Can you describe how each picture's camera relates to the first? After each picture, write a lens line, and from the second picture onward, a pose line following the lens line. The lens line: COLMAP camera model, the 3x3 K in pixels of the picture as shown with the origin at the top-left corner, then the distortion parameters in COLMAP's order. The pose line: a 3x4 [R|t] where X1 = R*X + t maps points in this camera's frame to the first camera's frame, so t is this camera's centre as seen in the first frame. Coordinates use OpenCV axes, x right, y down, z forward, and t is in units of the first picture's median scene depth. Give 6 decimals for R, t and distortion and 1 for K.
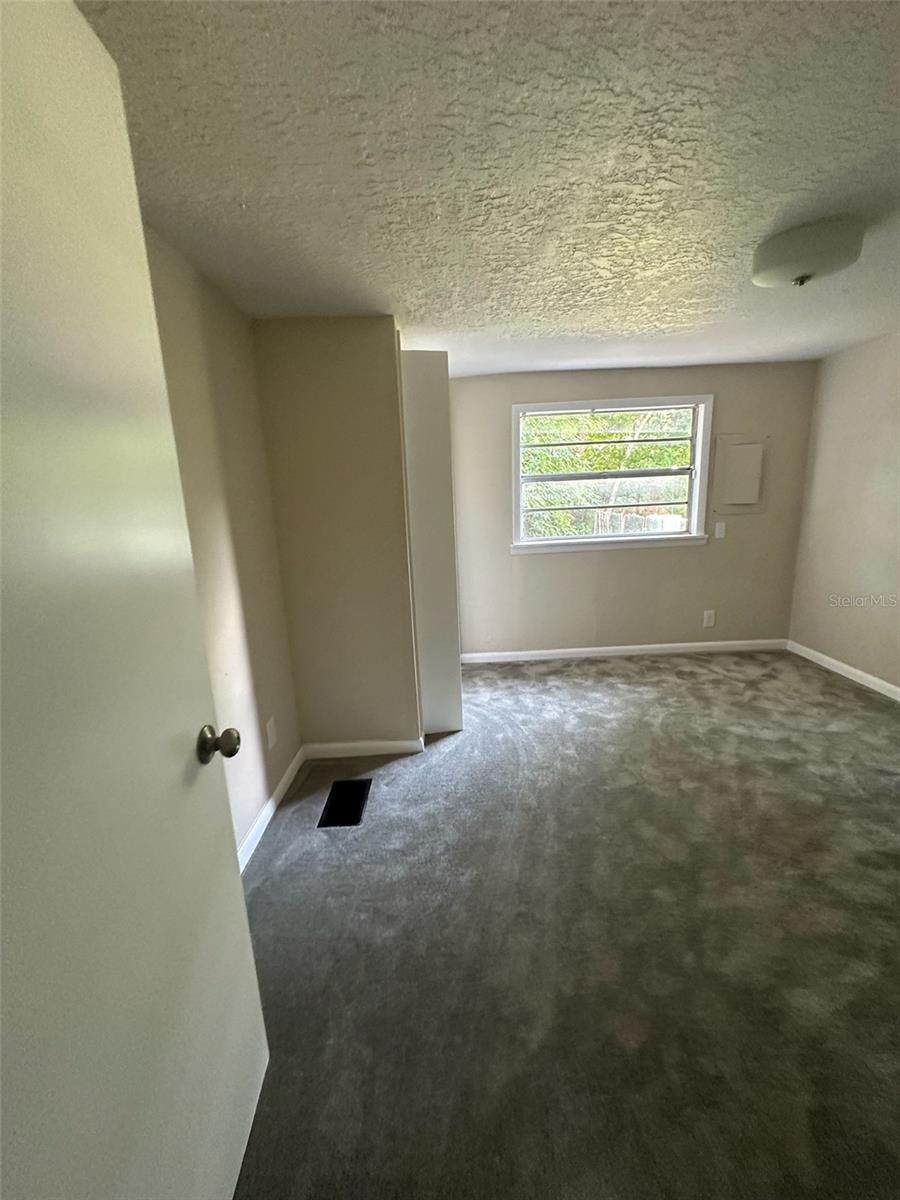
lens RADIAL K [[480.4, 0, 450.3], [0, 480.4, 599.0], [0, 0, 1]] dist [-0.001789, 0.001220]
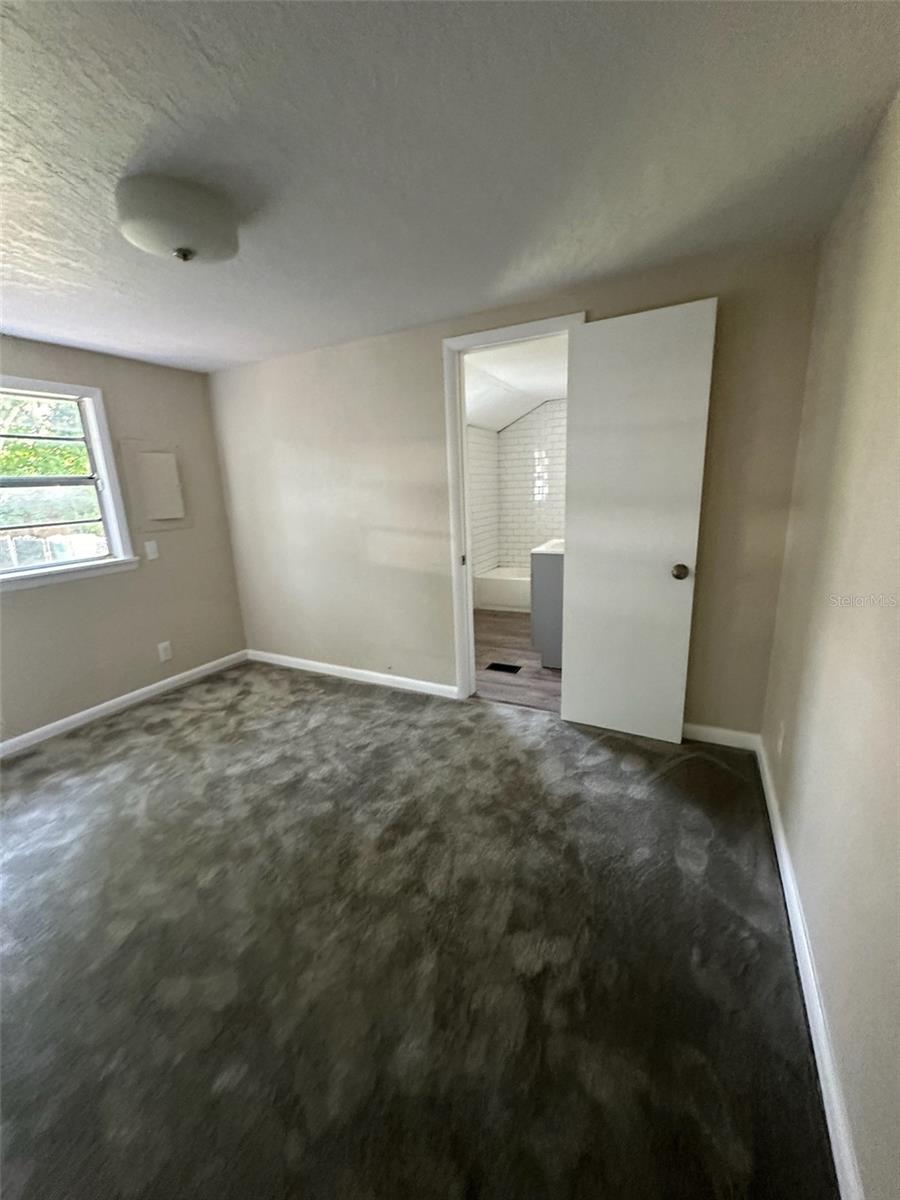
lens RADIAL K [[480.4, 0, 449.5], [0, 480.4, 598.6], [0, 0, 1]] dist [-0.001789, 0.001220]
pose [[0.470742, -0.184325, 0.862801, 0.070129], [0.209083, 0.973382, 0.093874, -0.036012], [-0.857138, 0.136207, 0.496751, 0.165270]]
